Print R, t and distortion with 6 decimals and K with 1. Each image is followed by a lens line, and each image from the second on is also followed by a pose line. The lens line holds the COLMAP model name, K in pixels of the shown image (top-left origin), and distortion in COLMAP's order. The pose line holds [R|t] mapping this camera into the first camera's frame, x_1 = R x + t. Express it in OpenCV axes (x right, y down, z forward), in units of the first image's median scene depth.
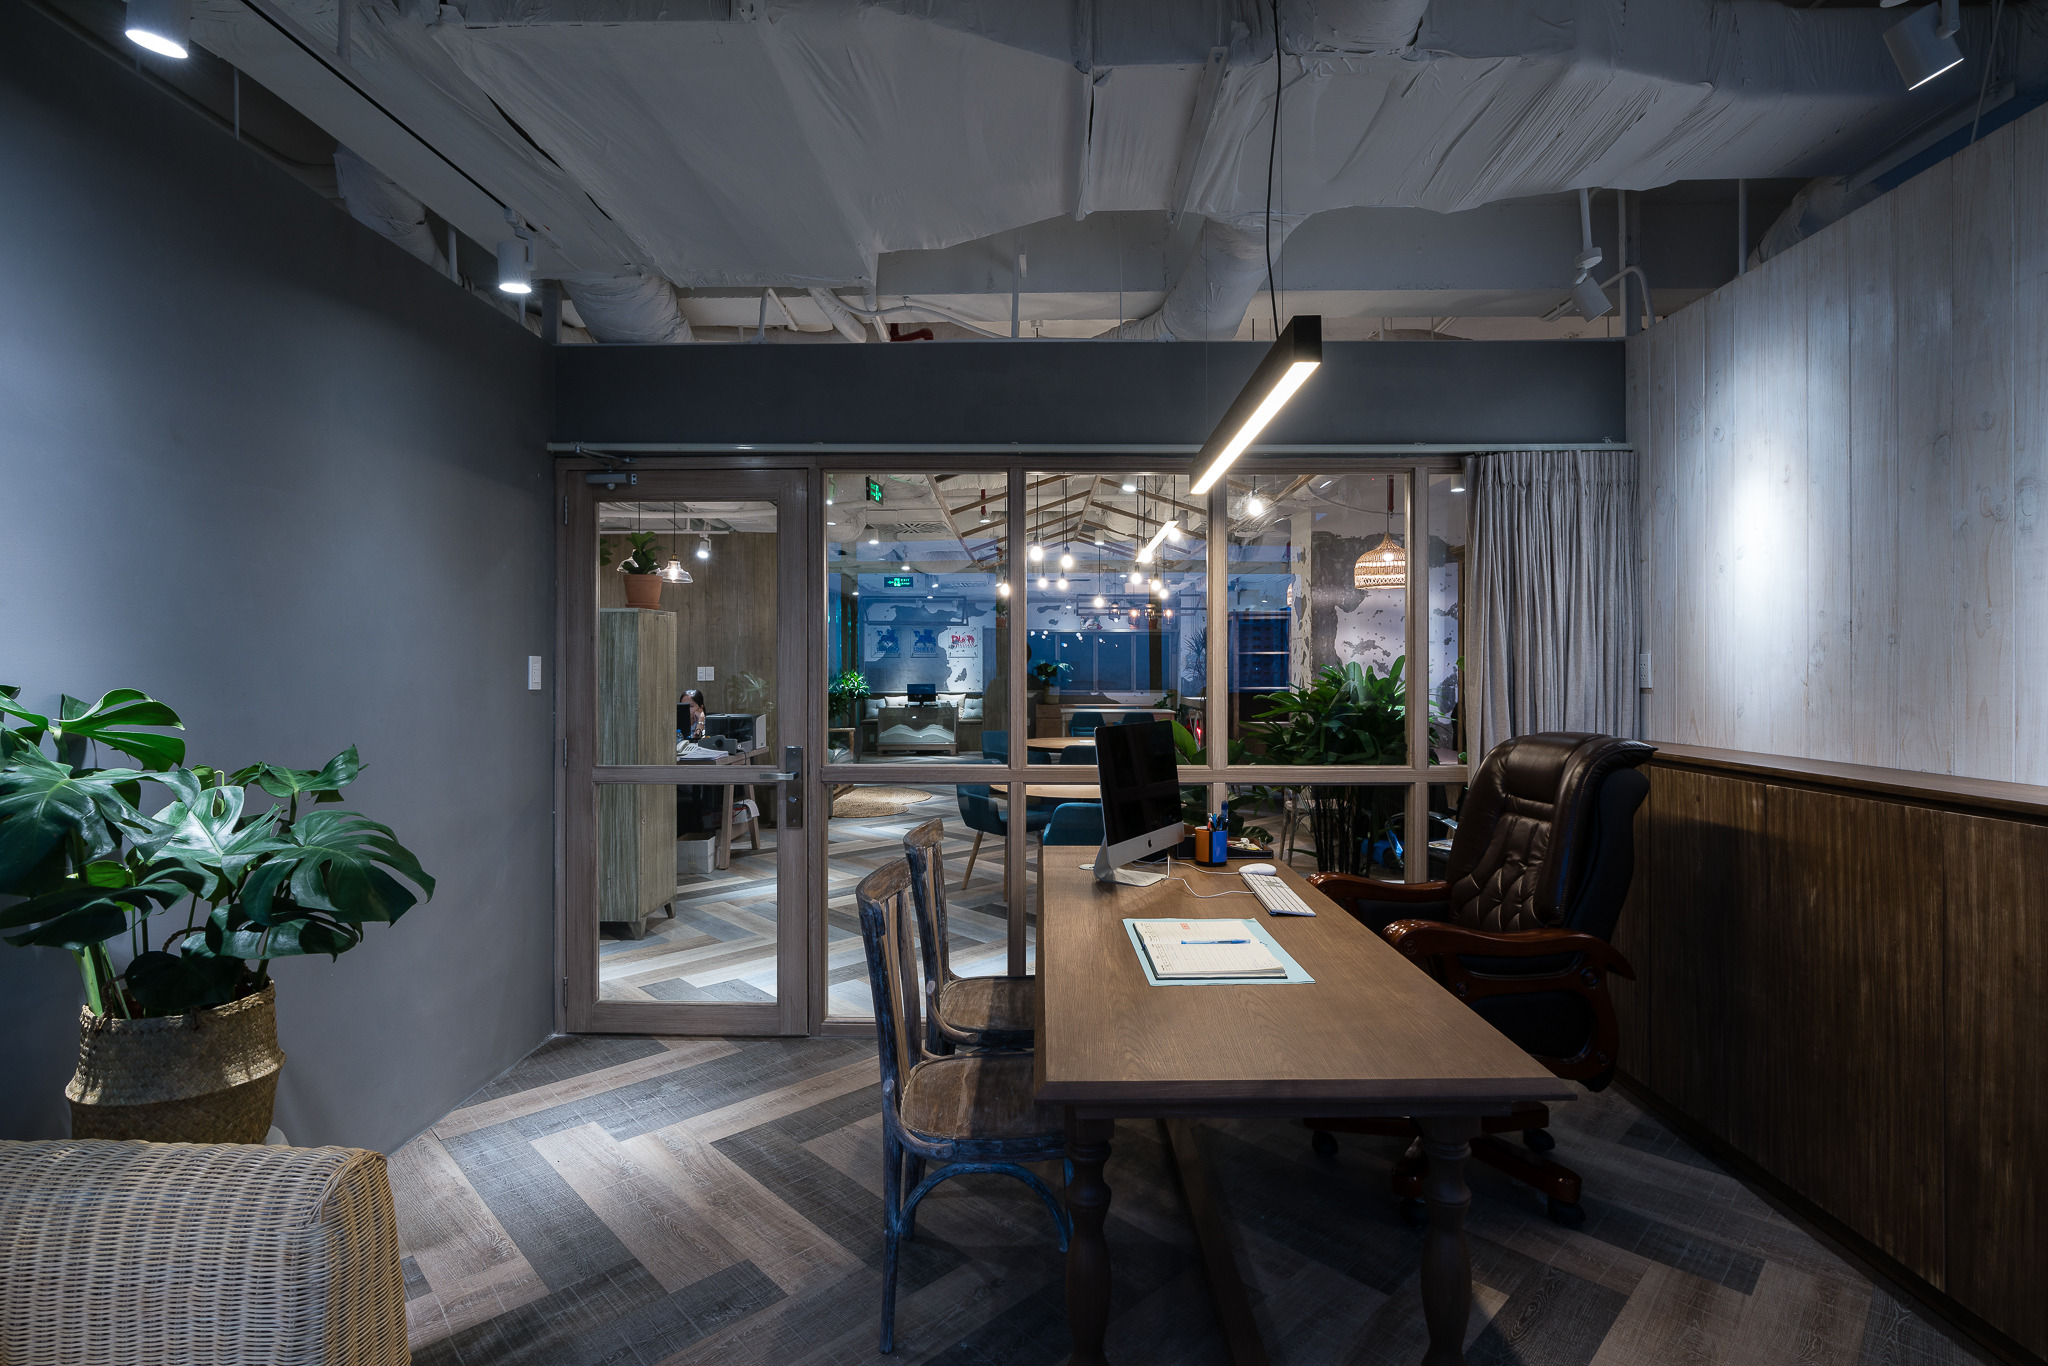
lens RADIAL K [[959.6, 0, 1044.1], [0, 959.6, 660.7], [0, 0, 1]] dist [-0.012069, 0.007487]
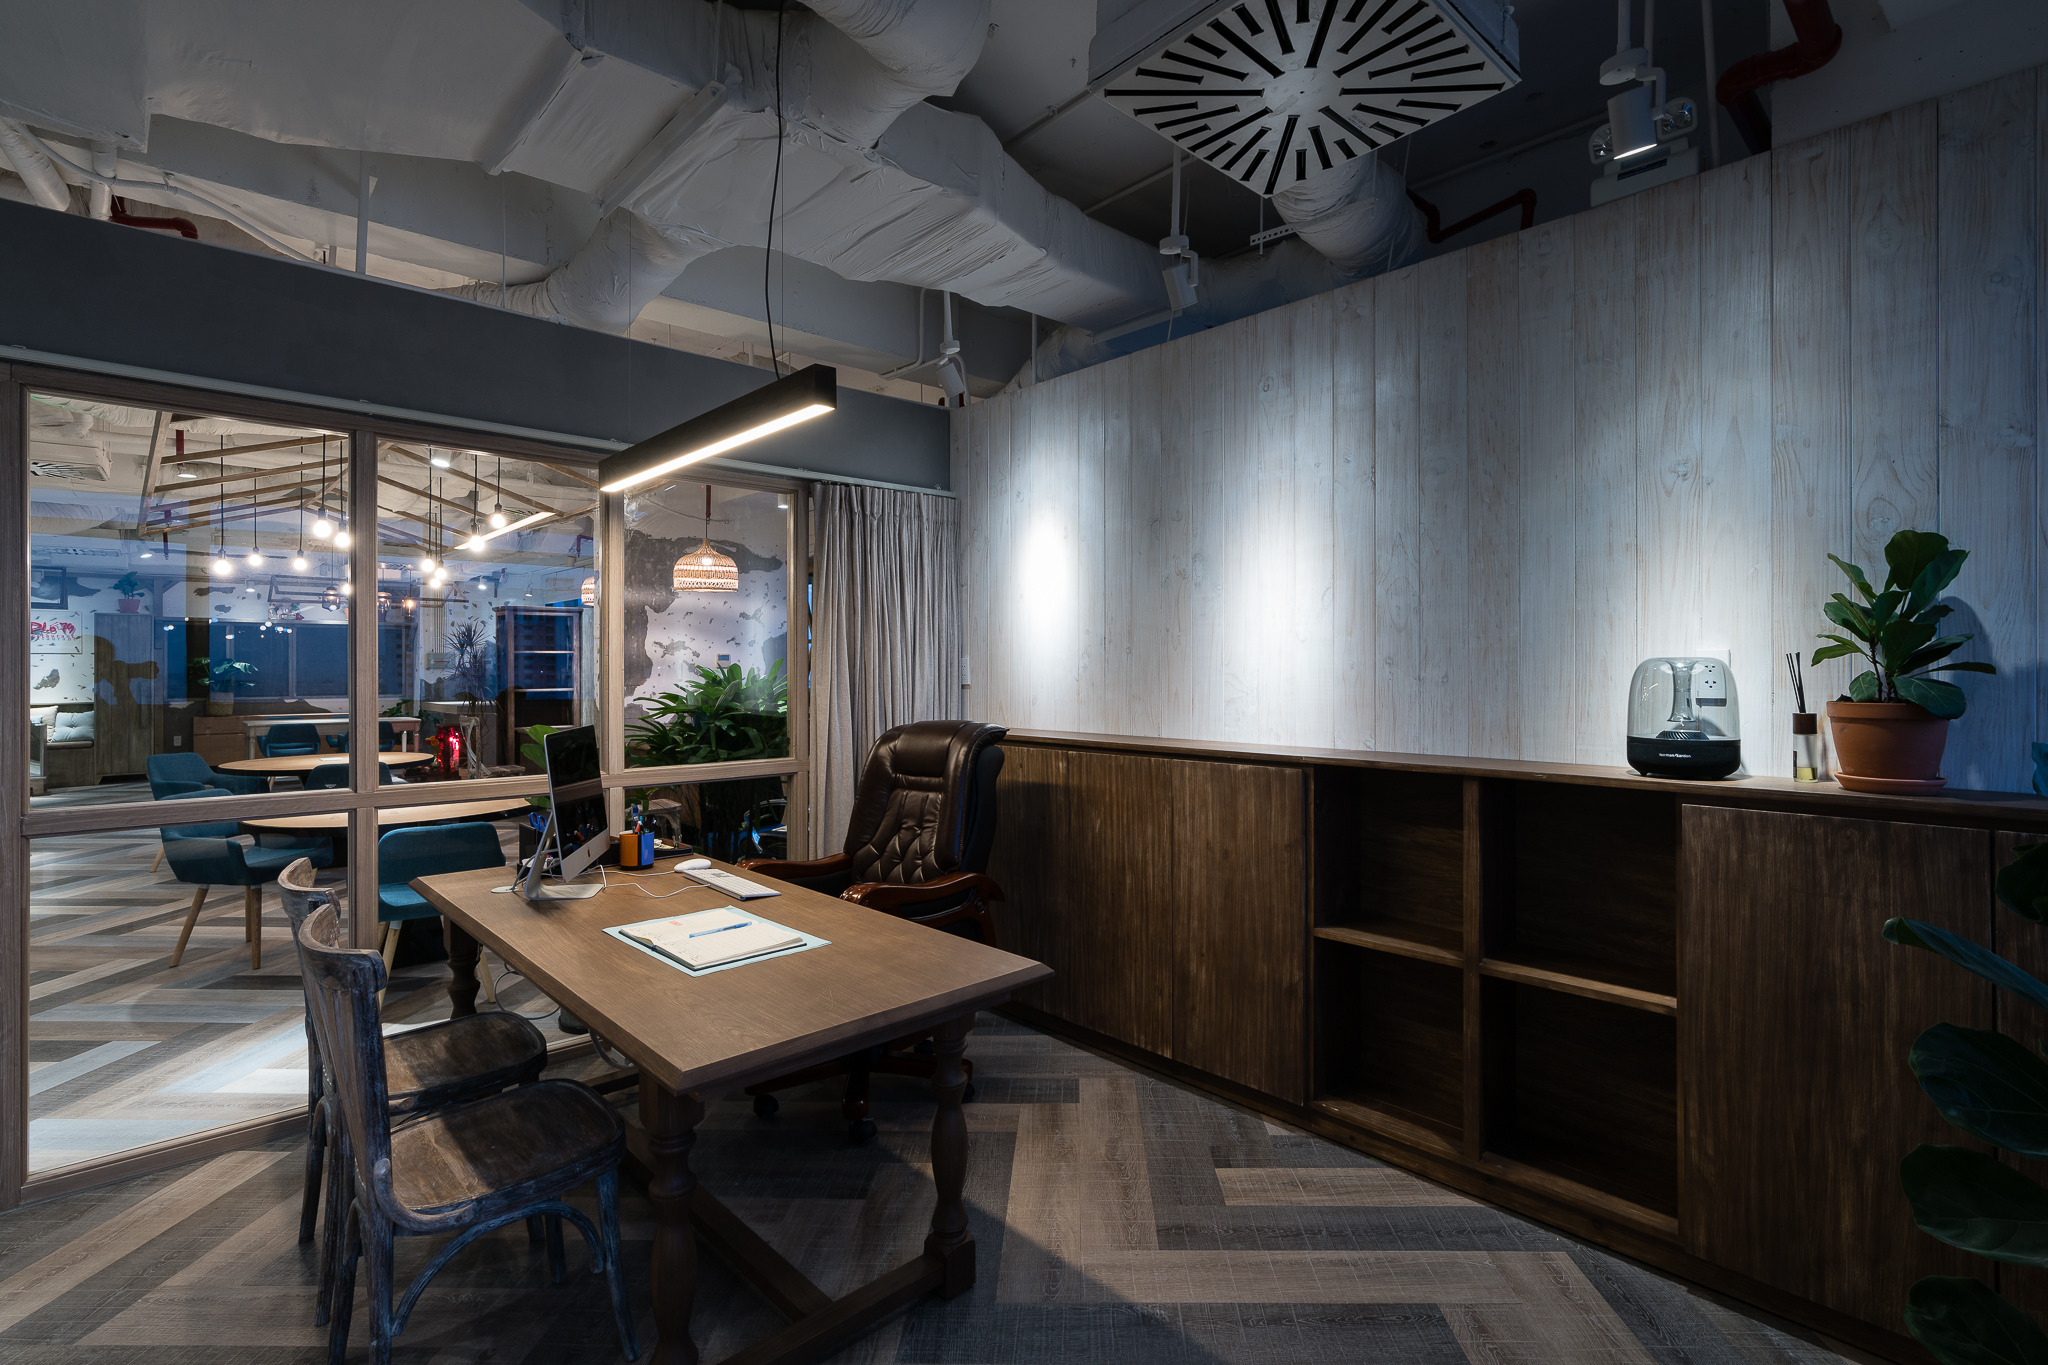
lens RADIAL K [[959.6, 0, 1044.1], [0, 959.6, 660.2], [0, 0, 1]] dist [-0.012069, 0.007487]
pose [[0.725066, 0.002982, 0.688673, -0.195023], [-0.003433, 0.999994, -0.000716, -0.003820], [-0.688670, -0.001845, 0.725072, -0.009979]]
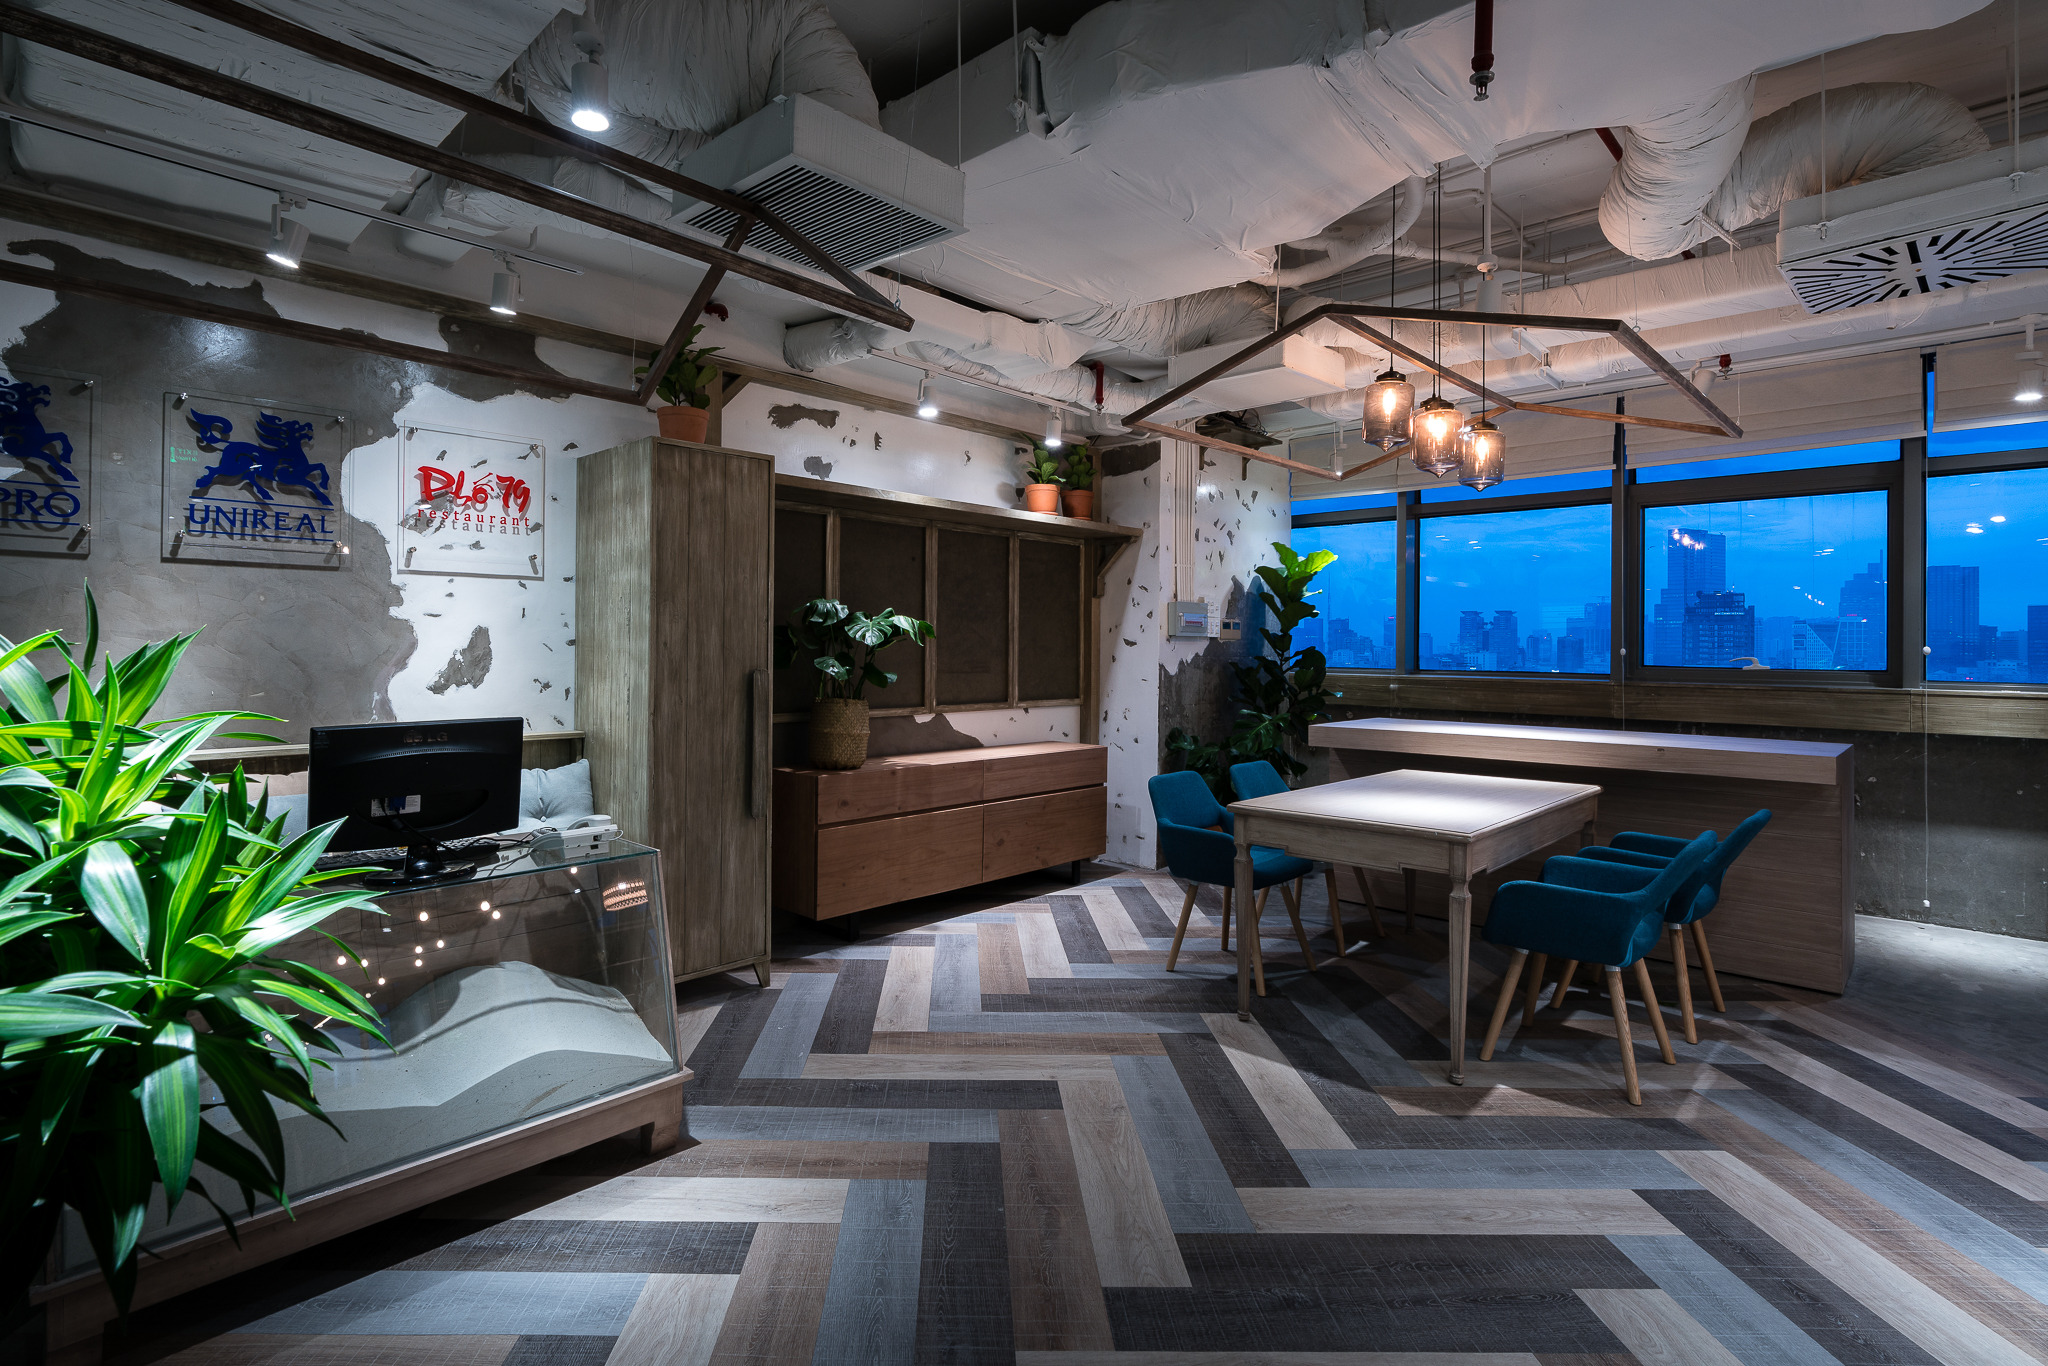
lens RADIAL K [[998.3, 0, 966.0], [0, 998.3, 638.1], [0, 0, 1]] dist [-0.015164, 0.008419]
pose [[0.700349, 0.011834, 0.713702, -0.813397], [-0.013838, 0.999900, -0.003001, 0.046512], [-0.713666, -0.007774, 0.700443, 3.765929]]
